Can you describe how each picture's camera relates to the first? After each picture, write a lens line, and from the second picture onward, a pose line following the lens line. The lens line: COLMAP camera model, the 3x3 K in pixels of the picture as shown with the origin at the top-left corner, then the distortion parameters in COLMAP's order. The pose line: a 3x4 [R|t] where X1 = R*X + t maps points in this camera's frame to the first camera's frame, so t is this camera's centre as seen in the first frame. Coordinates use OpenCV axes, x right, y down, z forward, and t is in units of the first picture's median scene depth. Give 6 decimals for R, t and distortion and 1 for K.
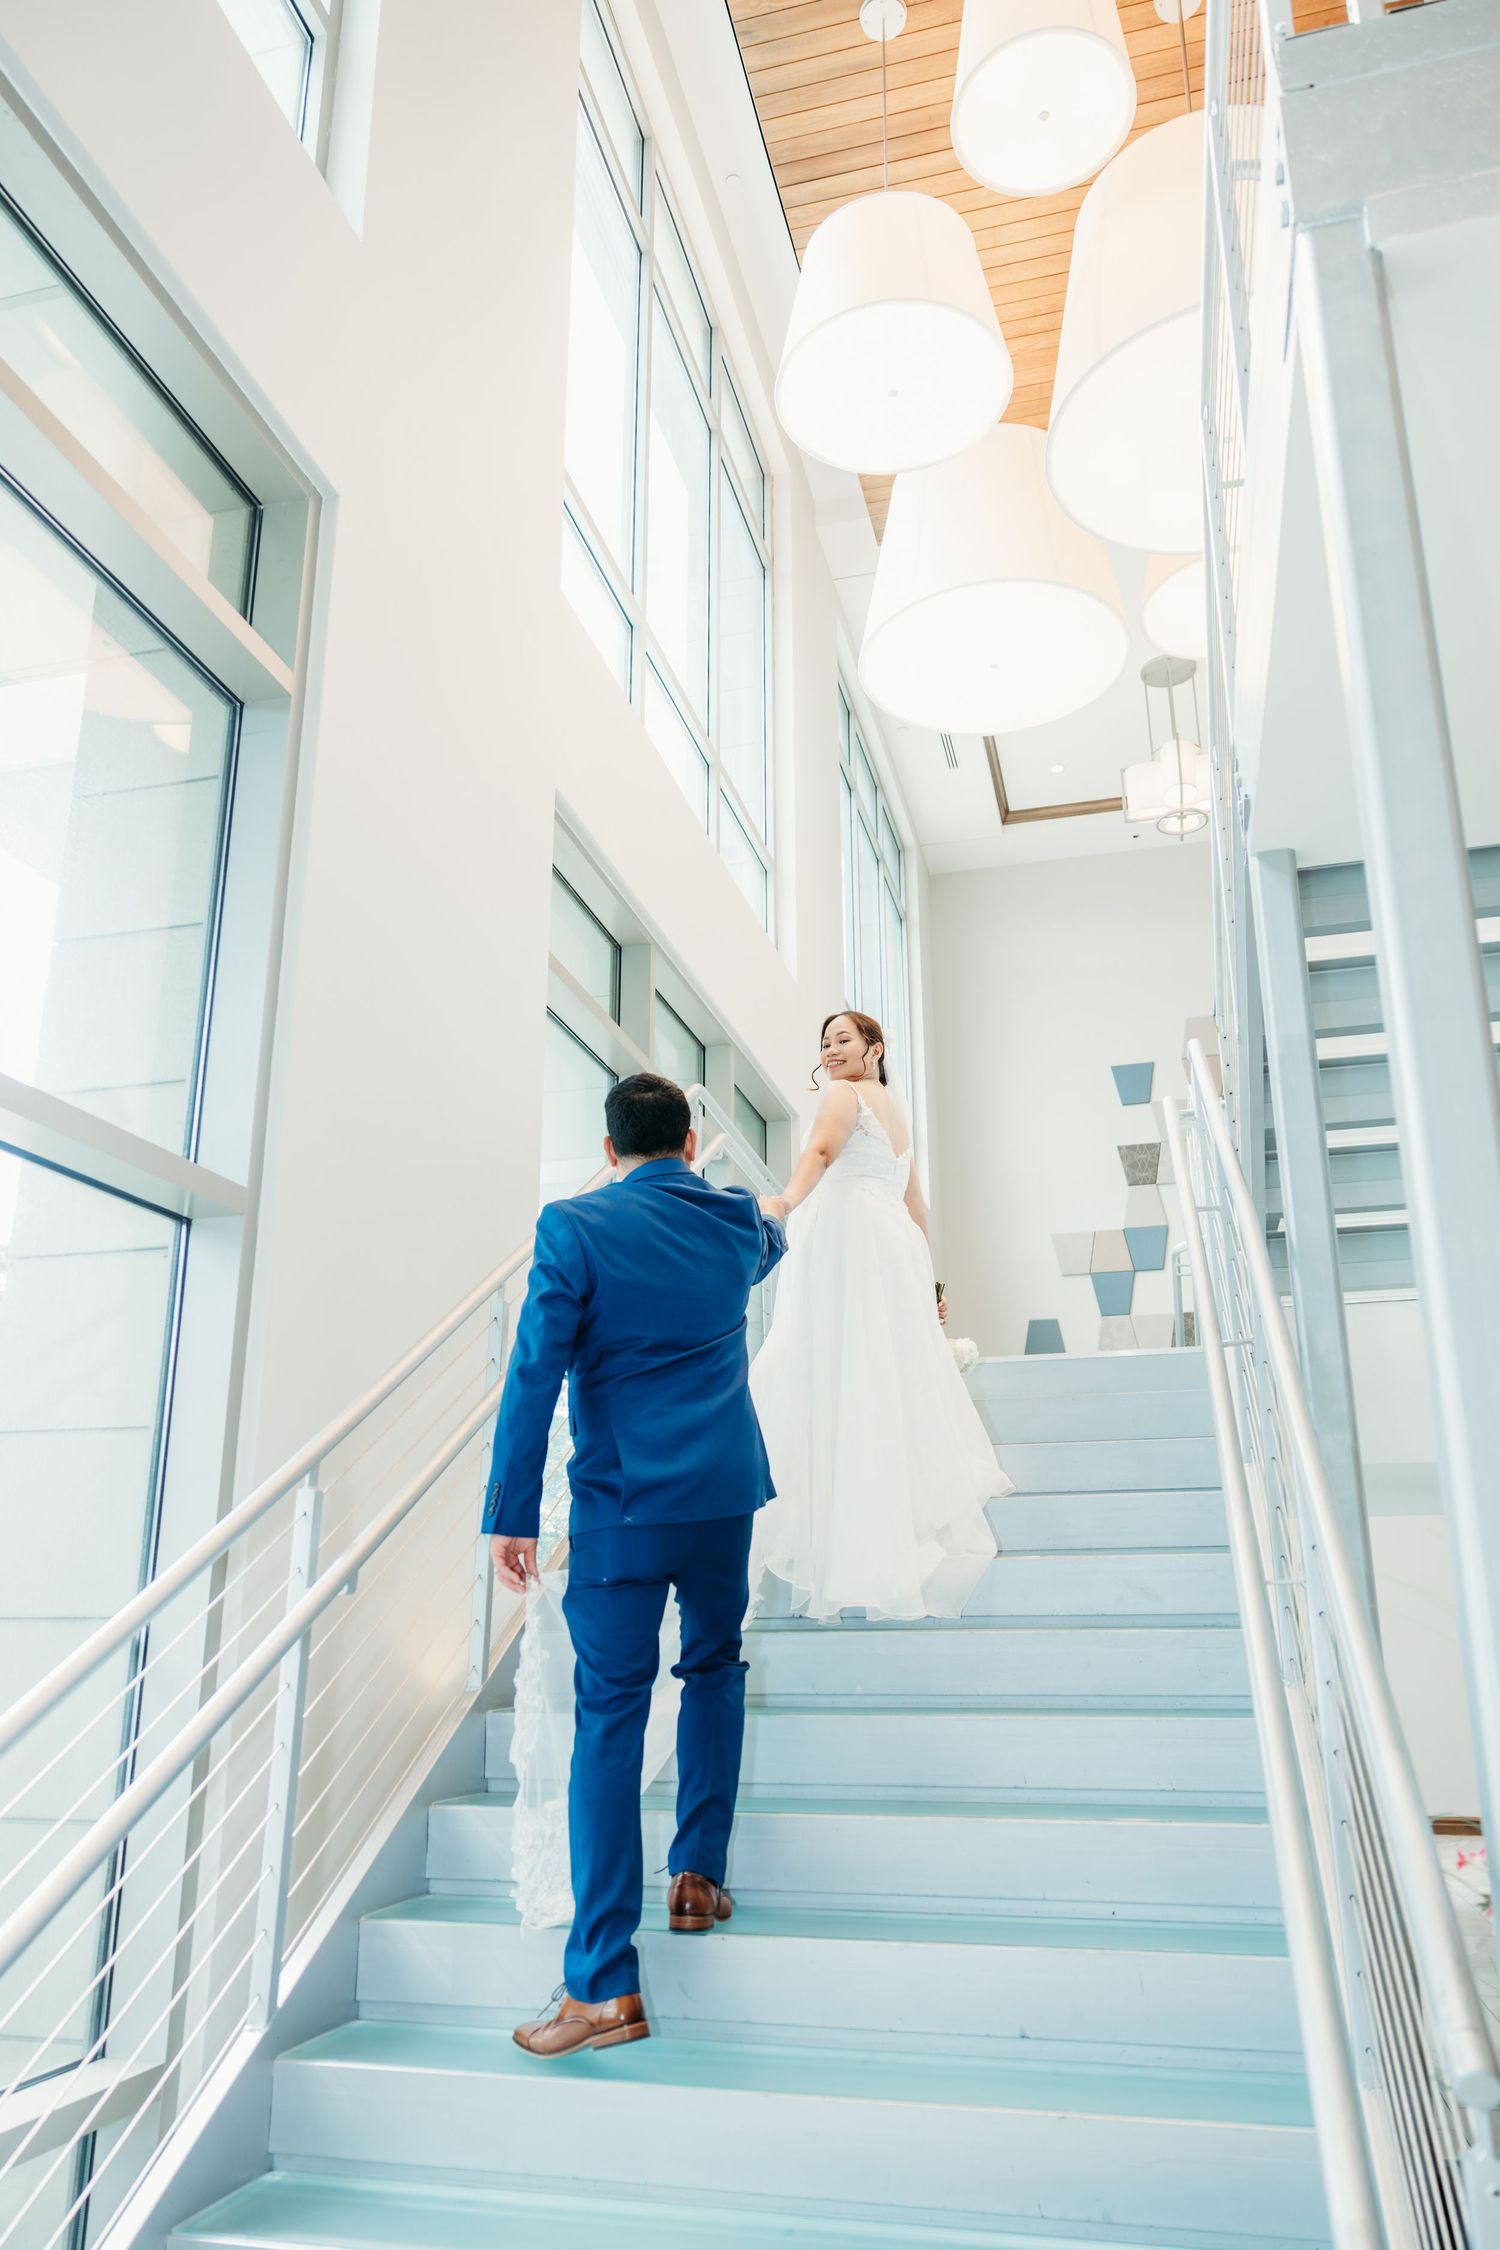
lens RADIAL K [[1533.1, 0, 758.0], [0, 1533.1, 1163.5], [0, 0, 1]] dist [-0.007348, -0.004175]
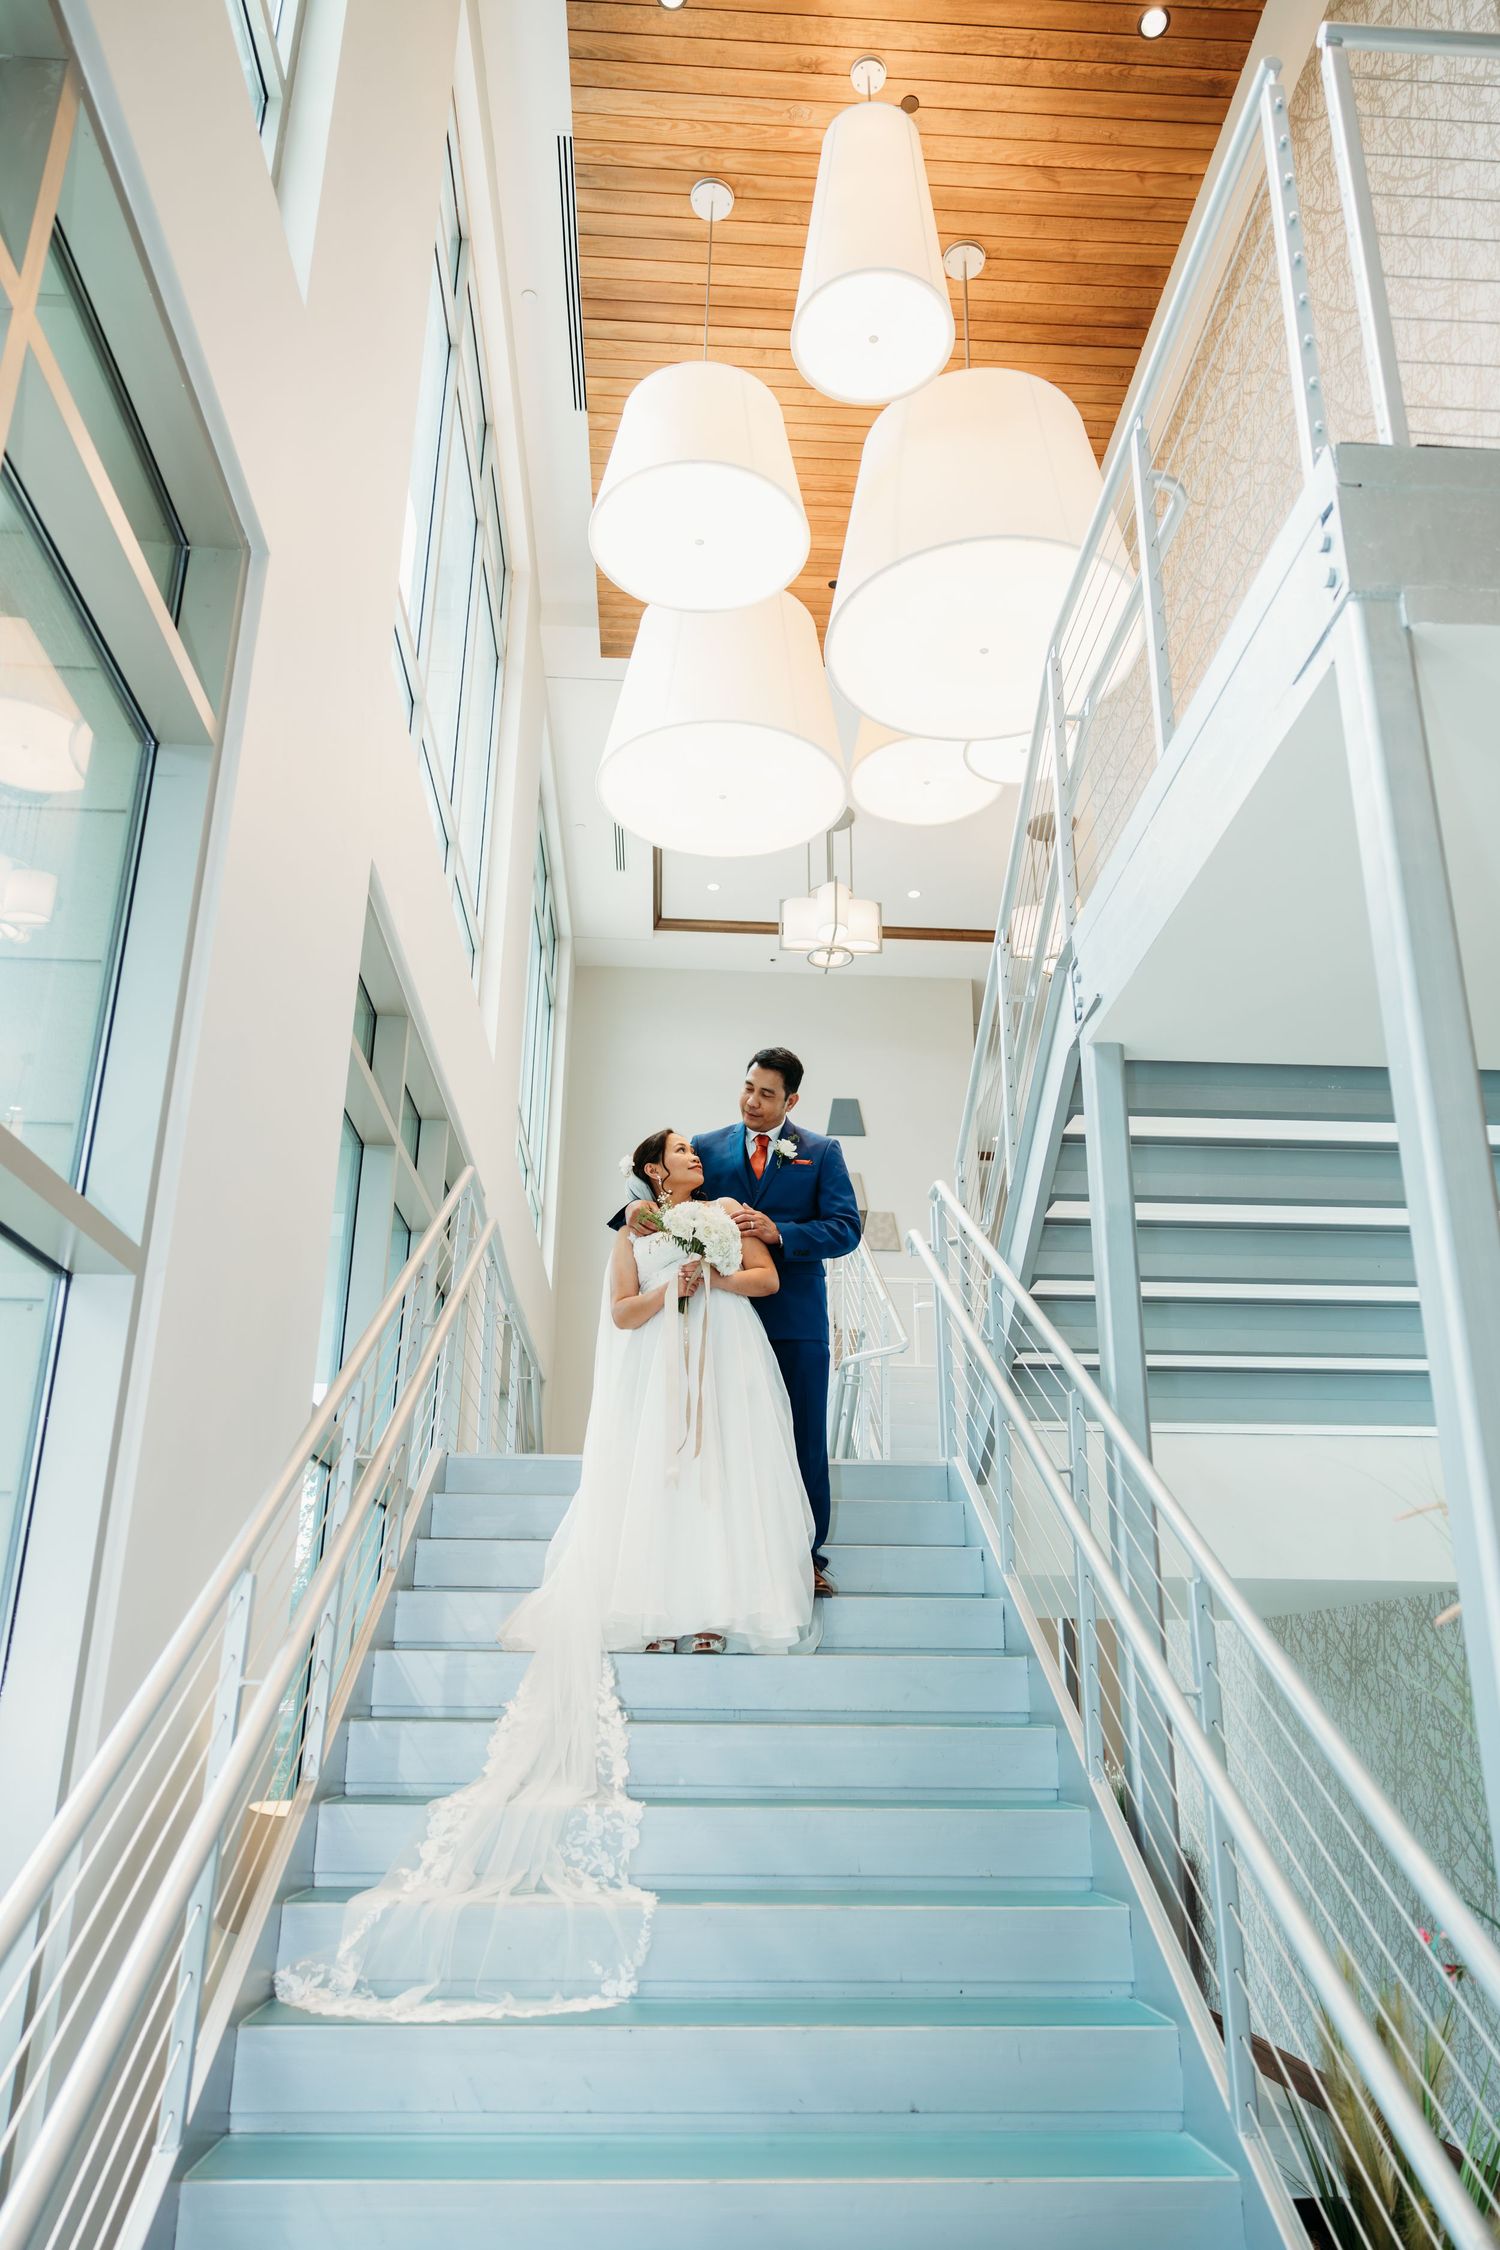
lens RADIAL K [[1518.5, 0, 741.3], [0, 1518.5, 1150.5], [0, 0, 1]] dist [-0.012450, 0.006526]
pose [[0.953576, 0.117586, 0.277246, -0.185284], [-0.101293, 0.992217, -0.072428, -0.009319], [-0.283605, 0.040982, 0.958065, -0.013482]]
